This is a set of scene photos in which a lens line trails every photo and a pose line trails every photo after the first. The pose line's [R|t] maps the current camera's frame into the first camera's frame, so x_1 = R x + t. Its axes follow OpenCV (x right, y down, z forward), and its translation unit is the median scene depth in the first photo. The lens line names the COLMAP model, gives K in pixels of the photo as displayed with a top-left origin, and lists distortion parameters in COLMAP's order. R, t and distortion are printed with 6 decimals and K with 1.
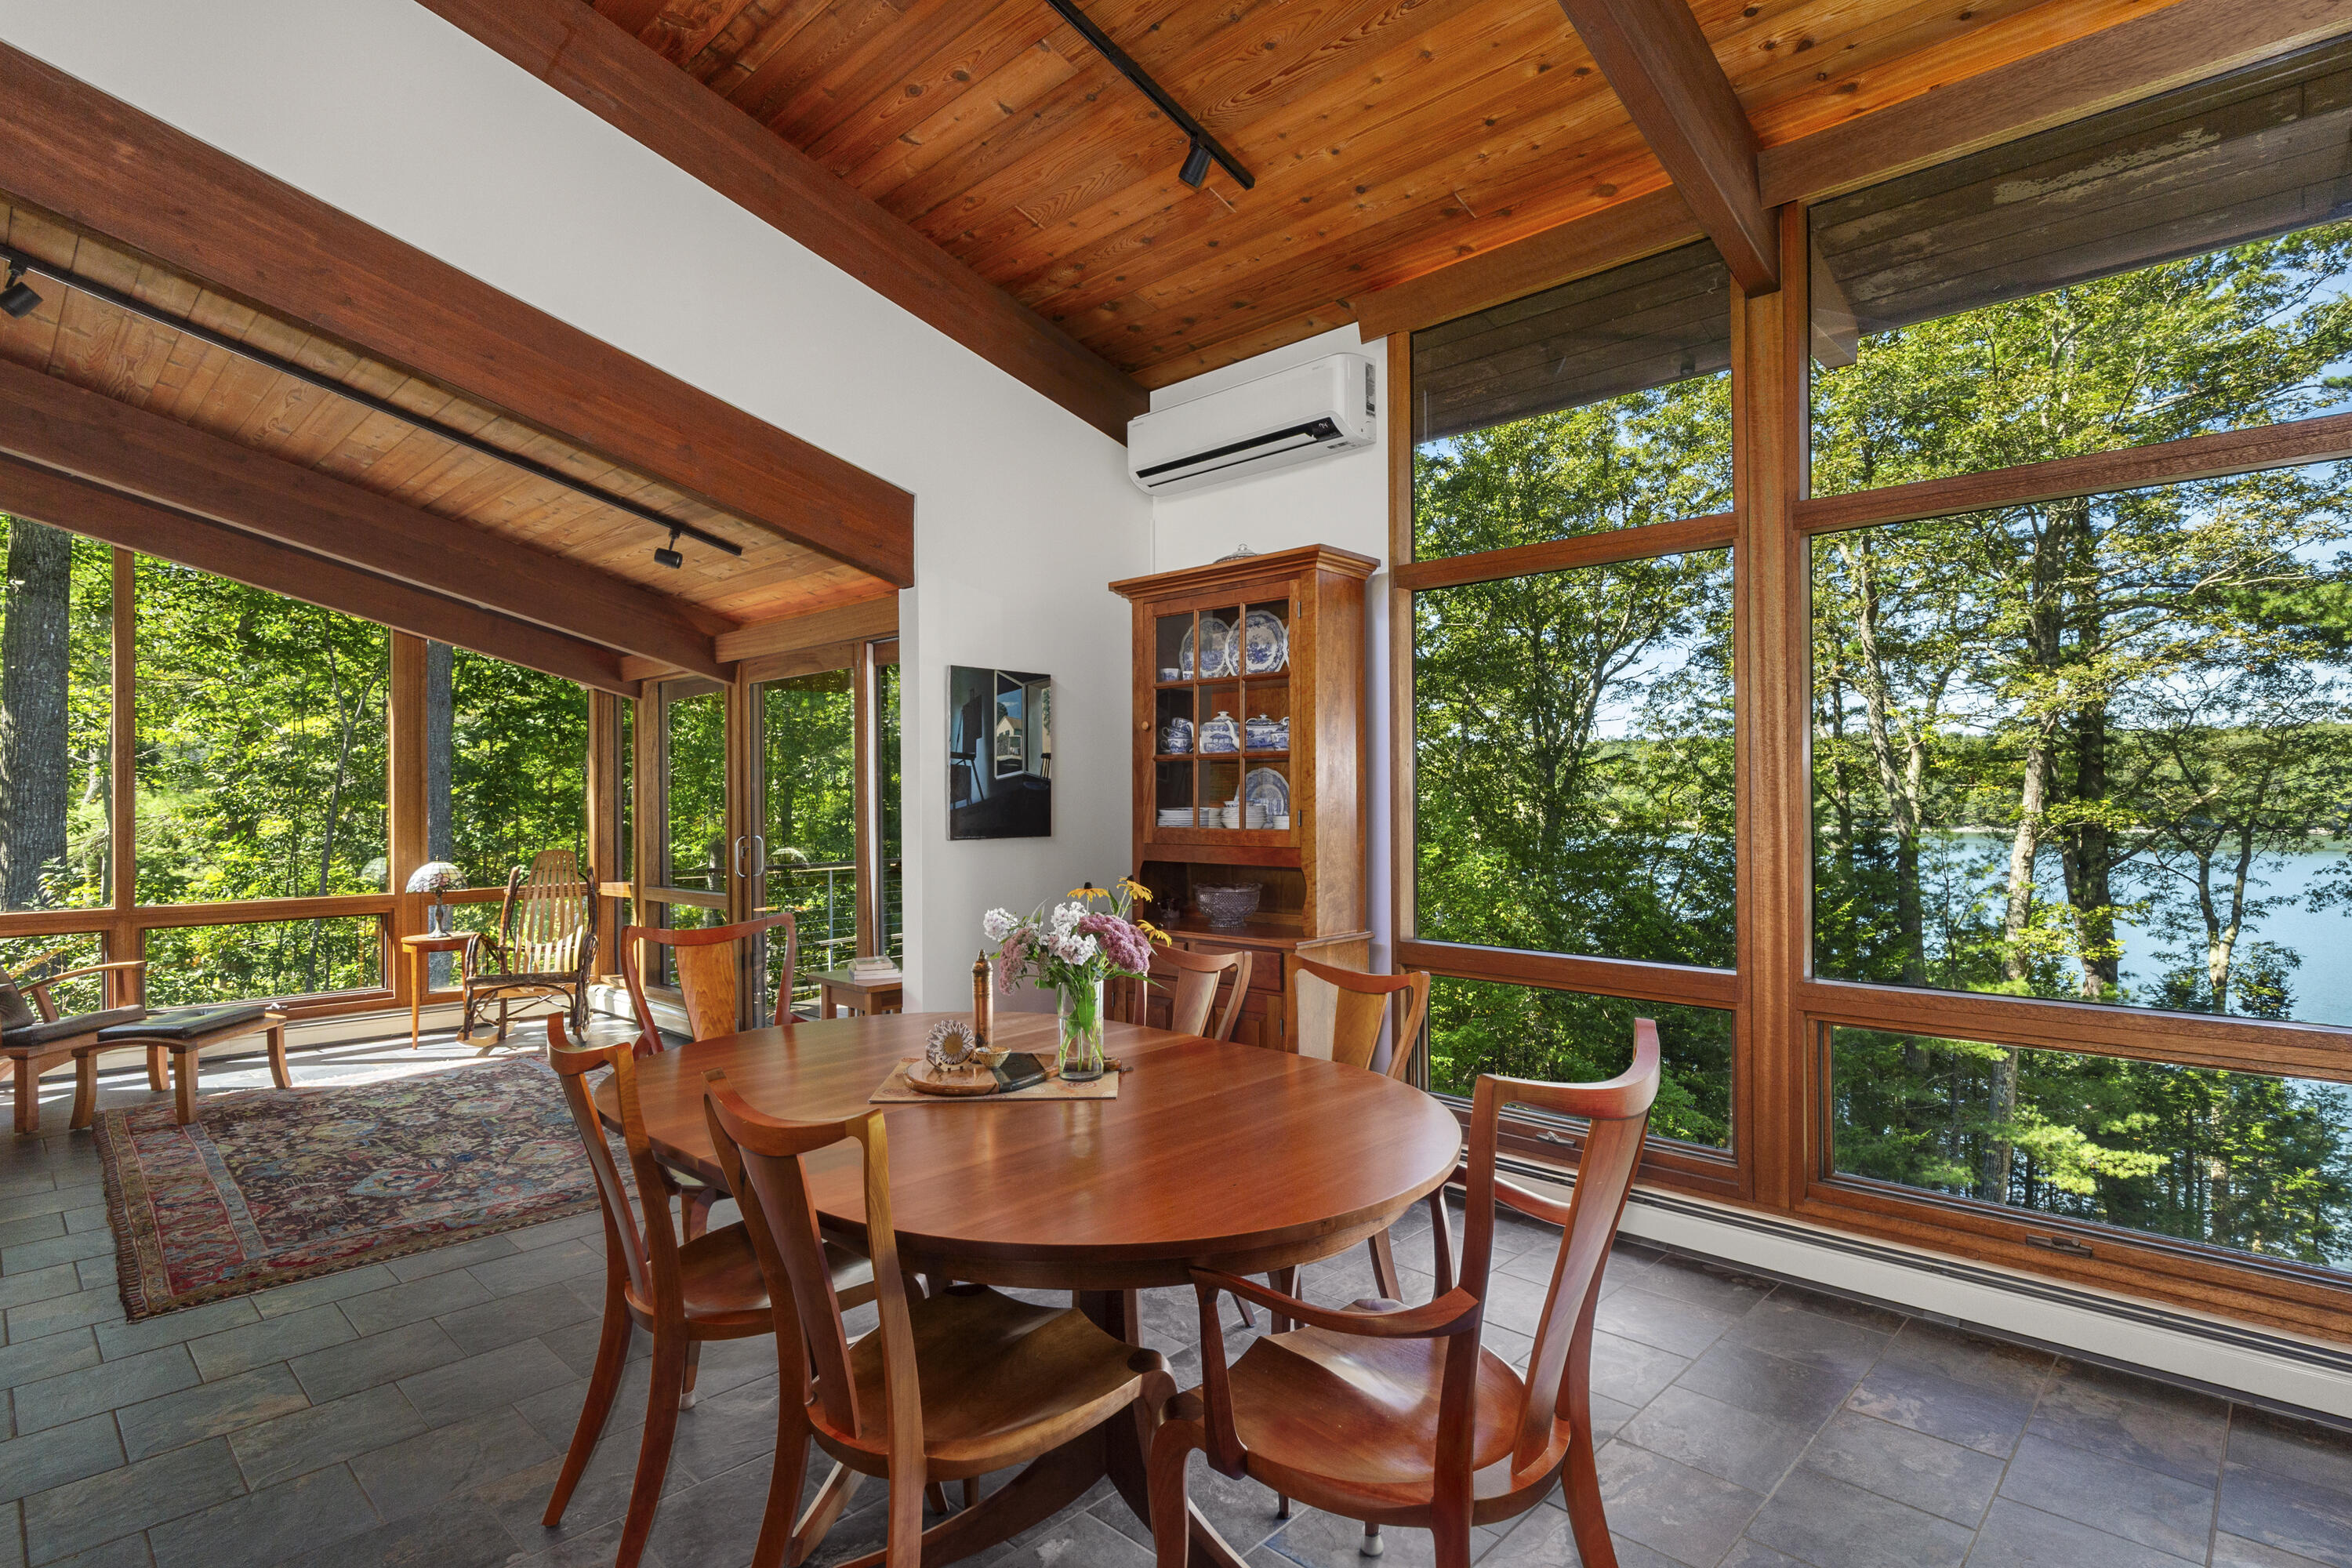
lens RADIAL K [[1180.1, 0, 1187.4], [0, 1180.1, 798.2], [0, 0, 1]] dist [-0.003009, 0.001326]
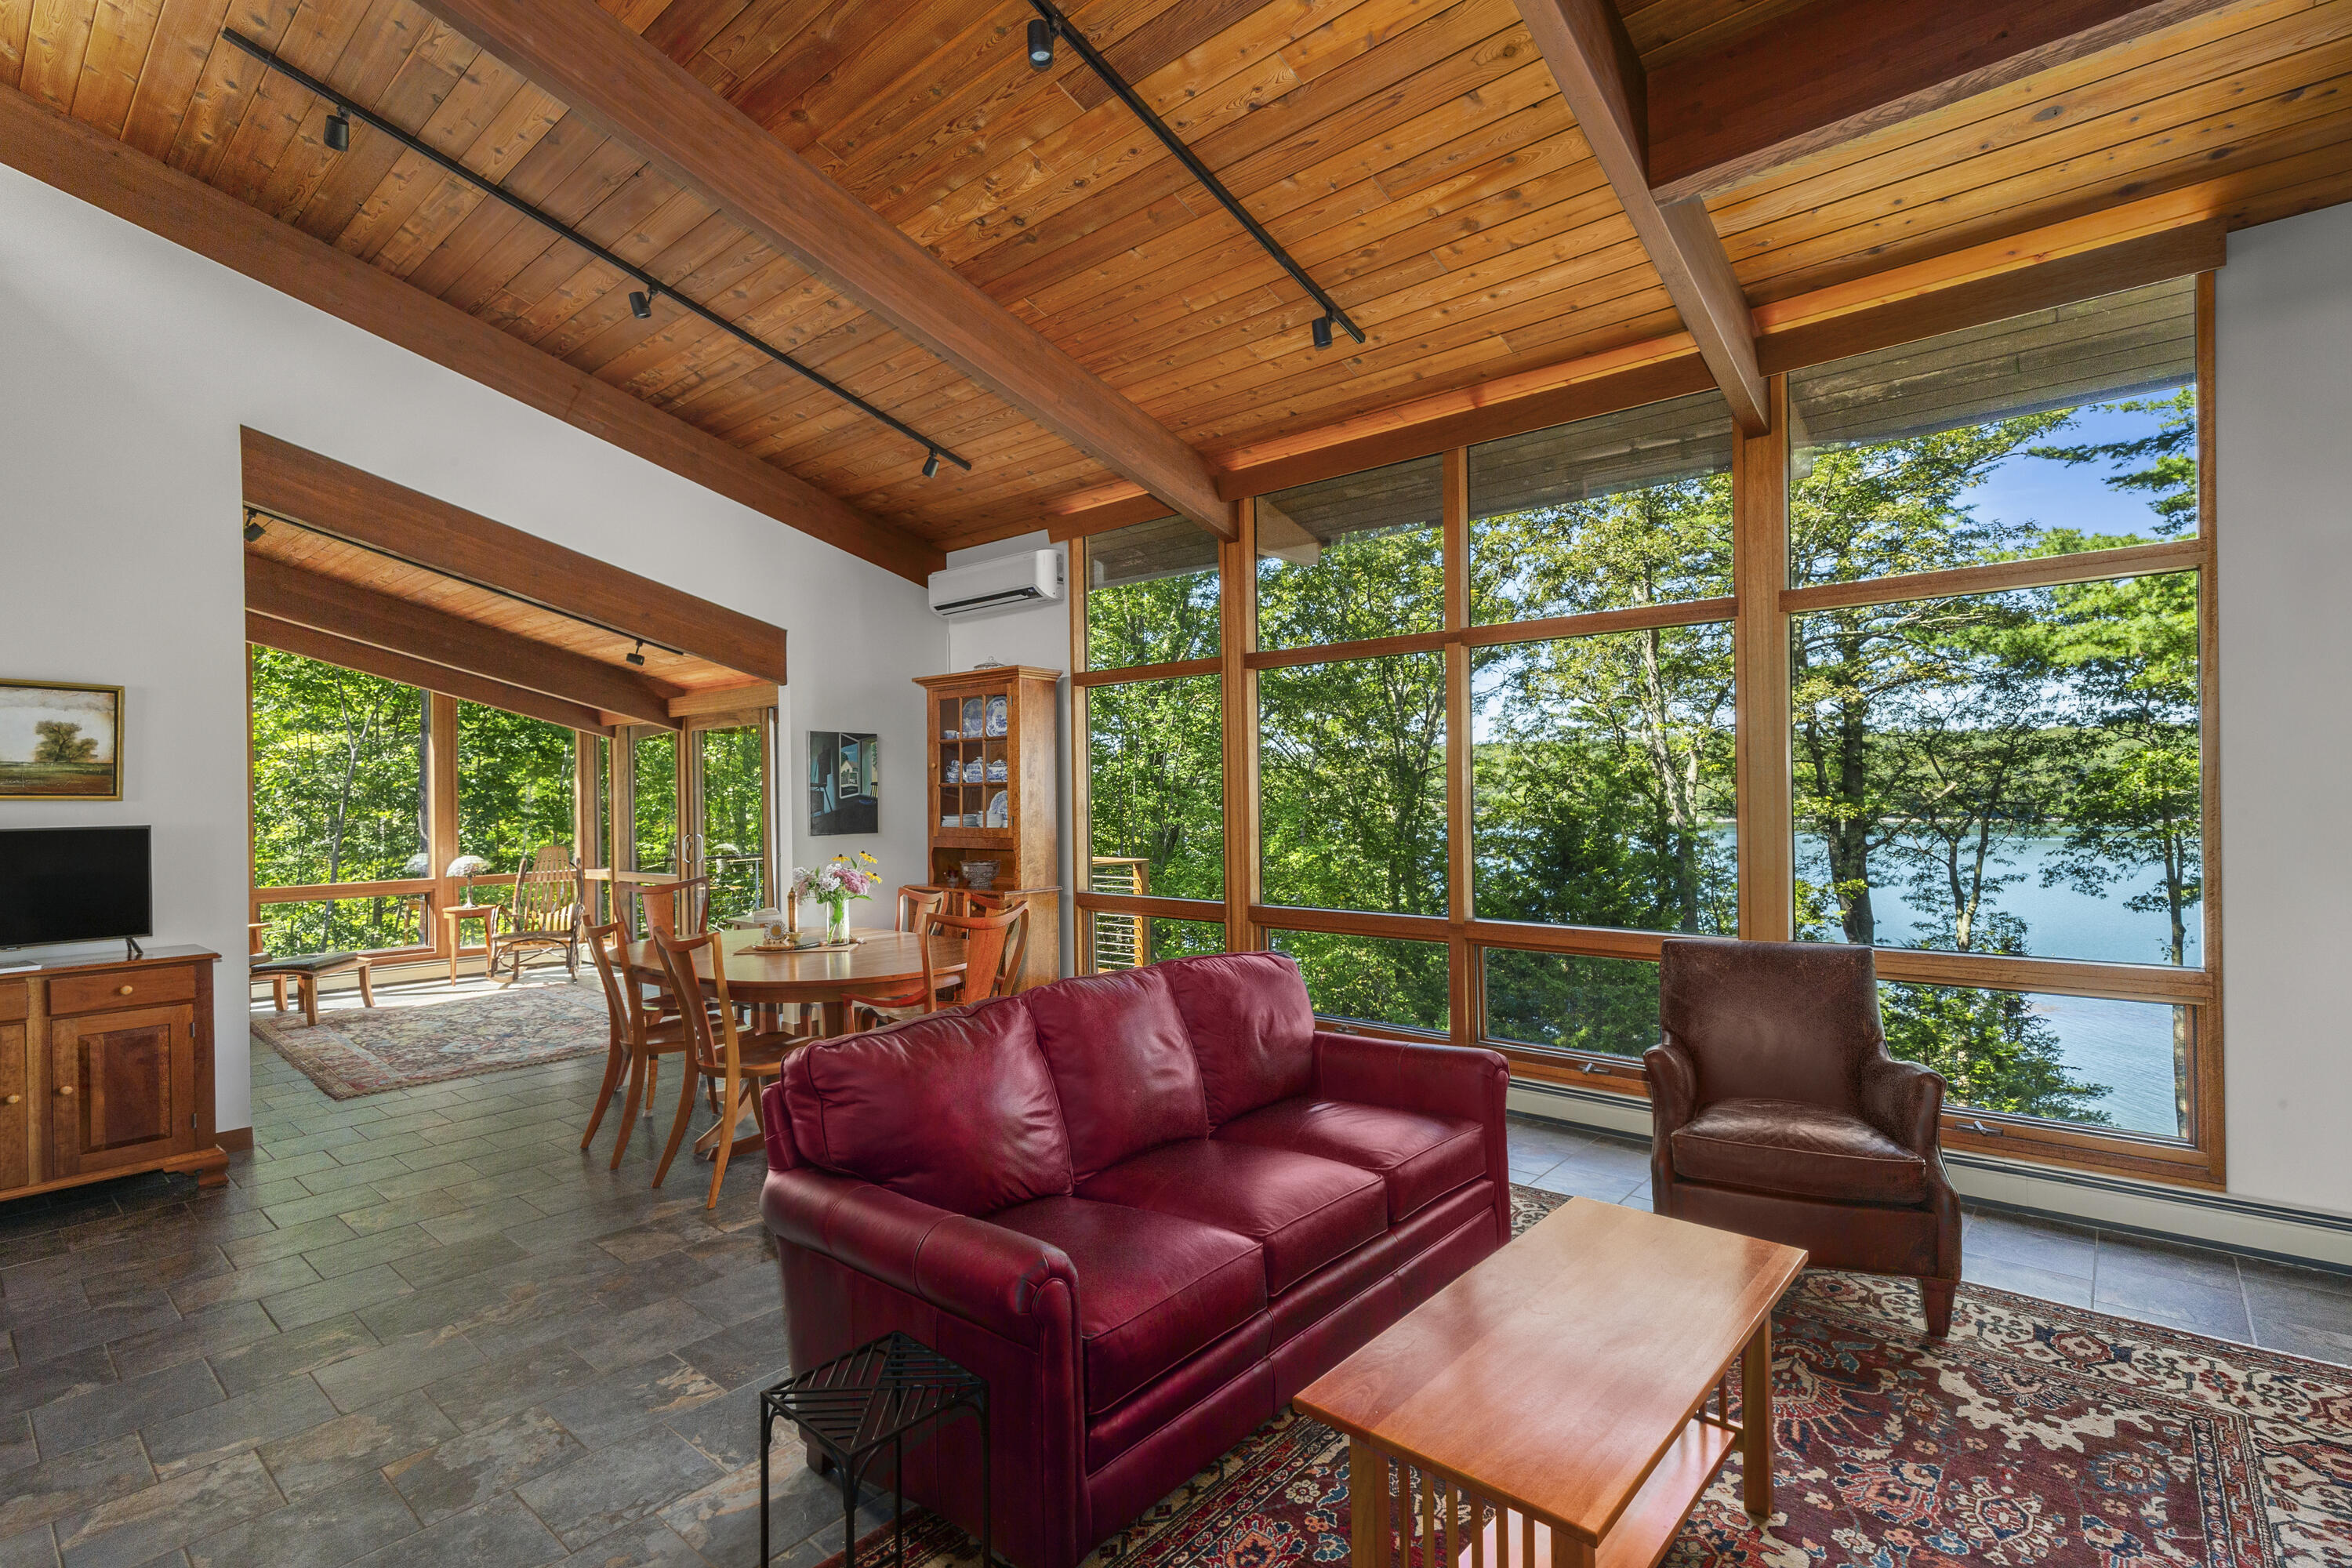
lens RADIAL K [[1082.0, 0, 1185.4], [0, 1082.0, 793.3], [0, 0, 1]] dist [0.010101, -0.003077]
pose [[0.998374, -0.007054, 0.056565, 0.212860], [0.007258, 0.999968, -0.003407, -0.013560], [-0.056539, 0.003812, 0.998393, -0.494248]]
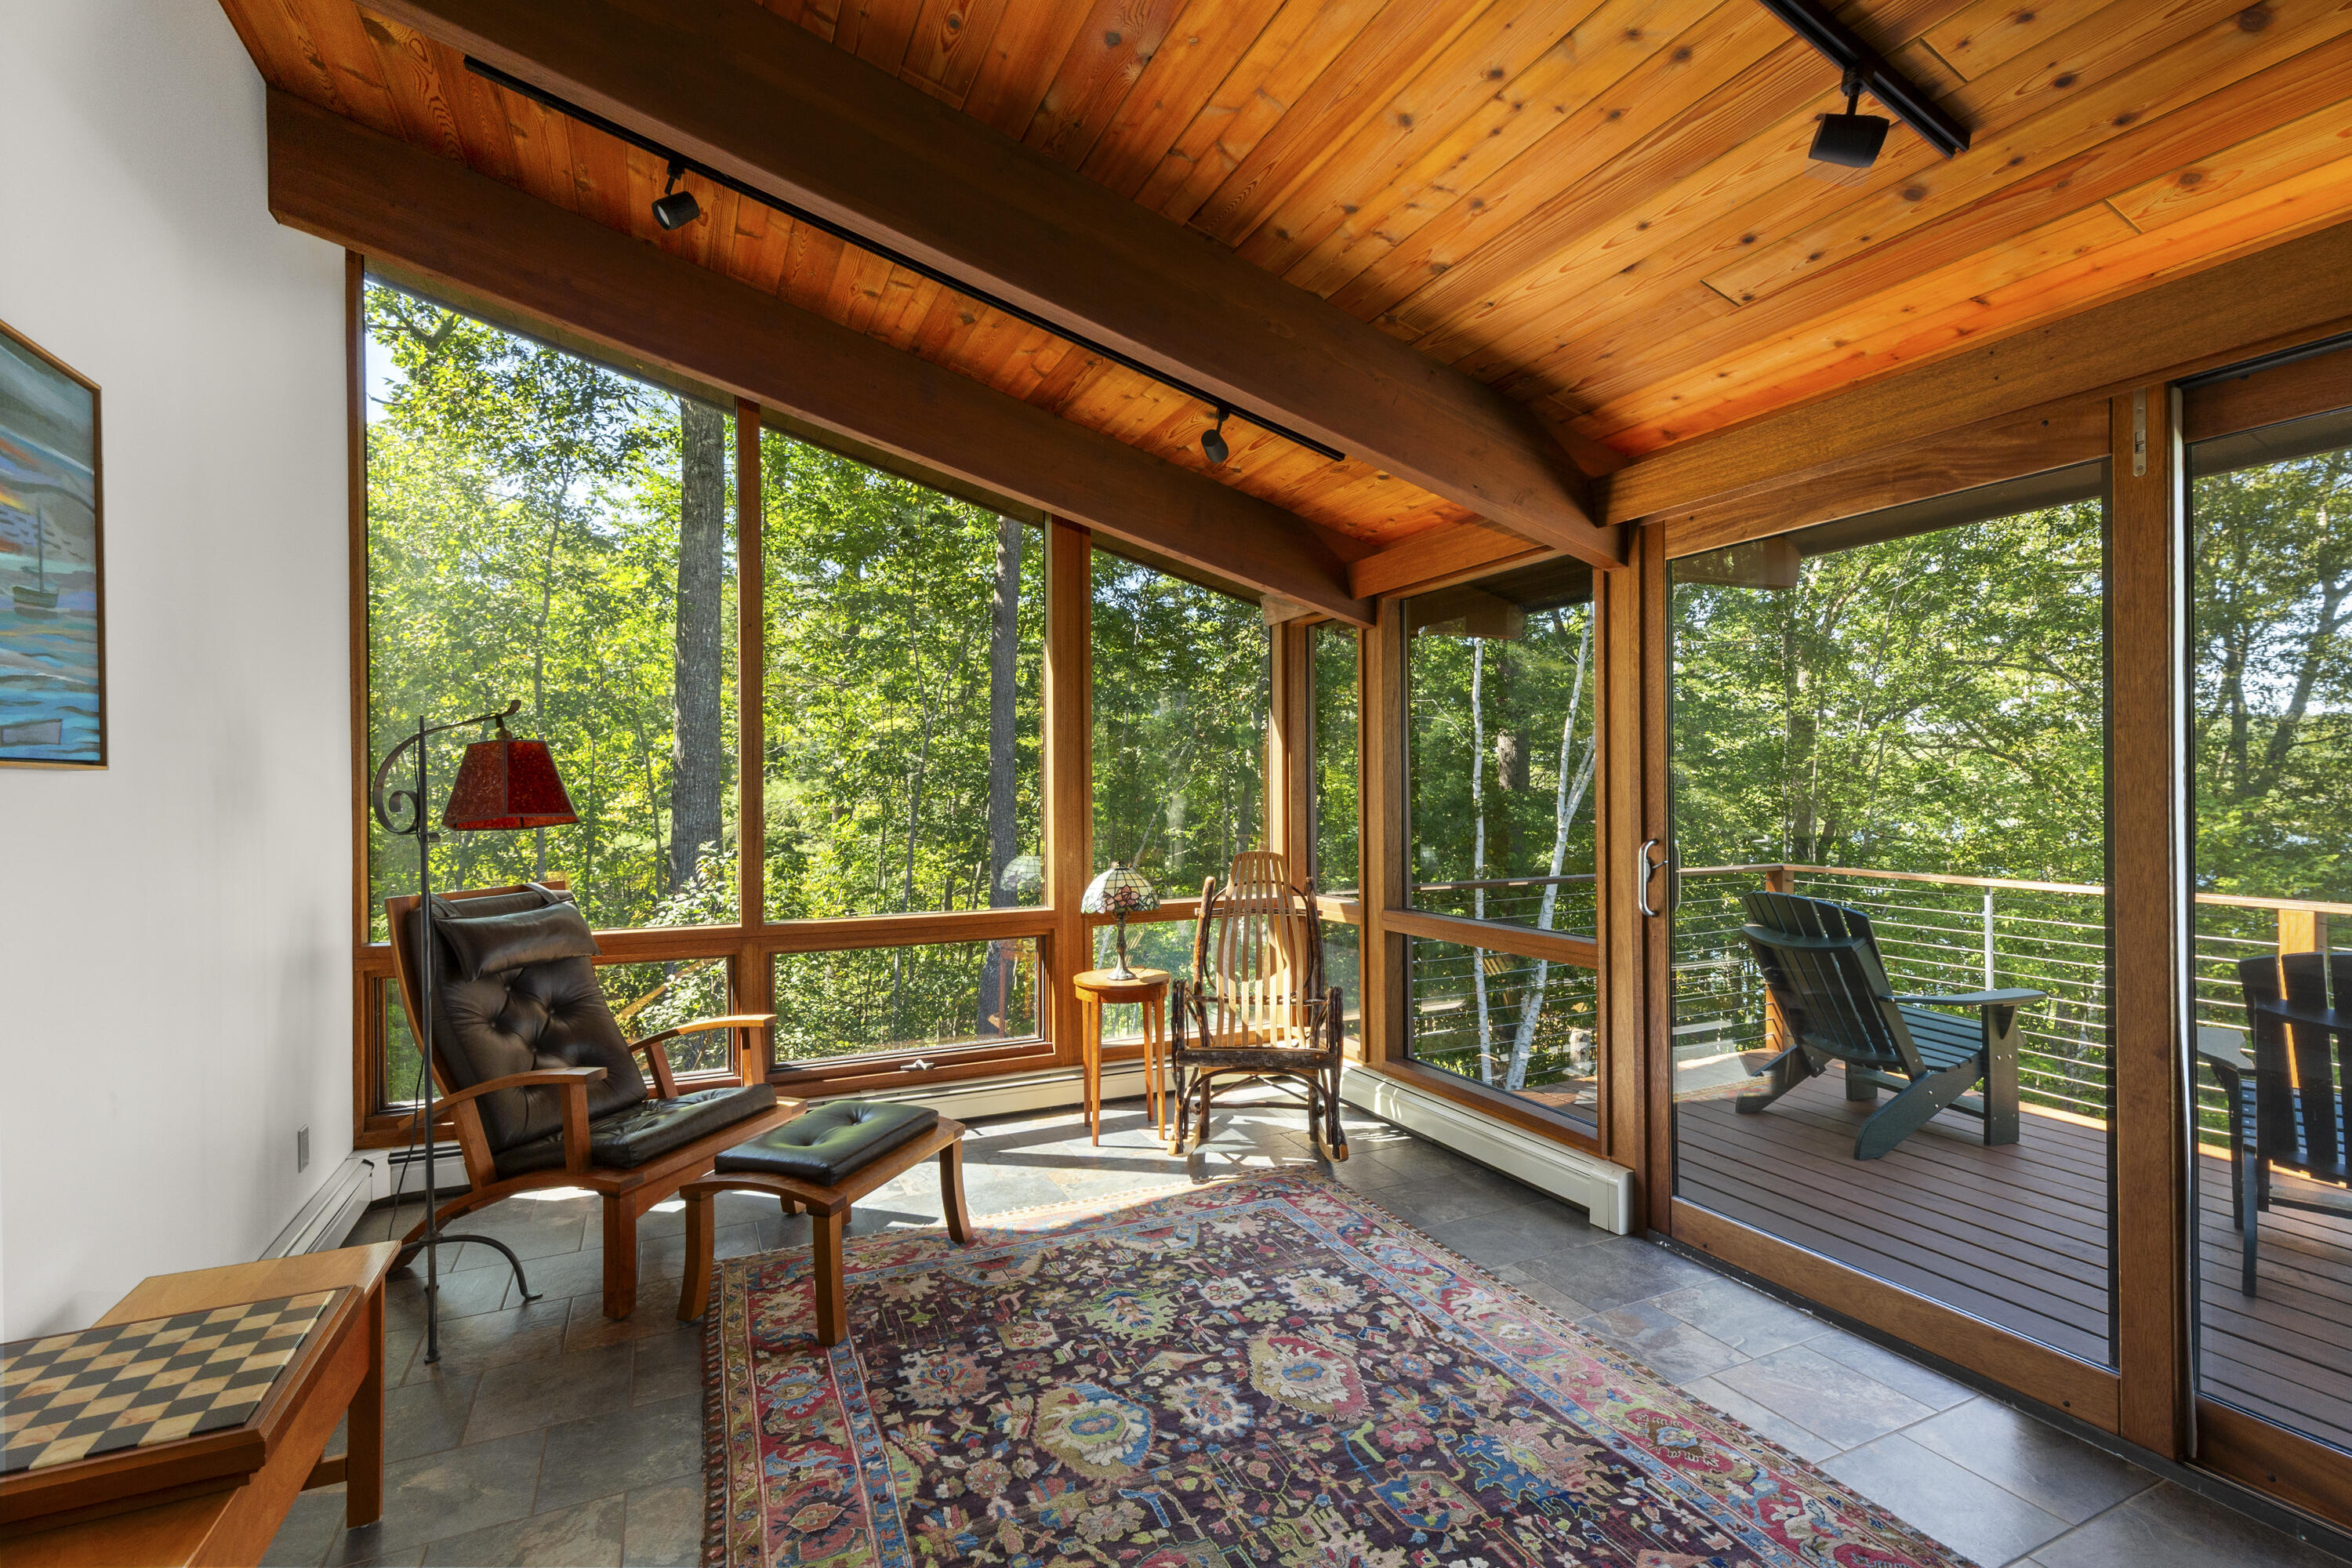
lens RADIAL K [[1082.0, 0, 1182.6], [0, 1082.0, 795.3], [0, 0, 1]] dist [0.010101, -0.003077]
pose [[0.933950, 0.006193, -0.357350, -0.549222], [-0.004903, 0.999978, 0.004515, 0.013094], [0.357370, -0.002464, 0.933960, 0.621182]]
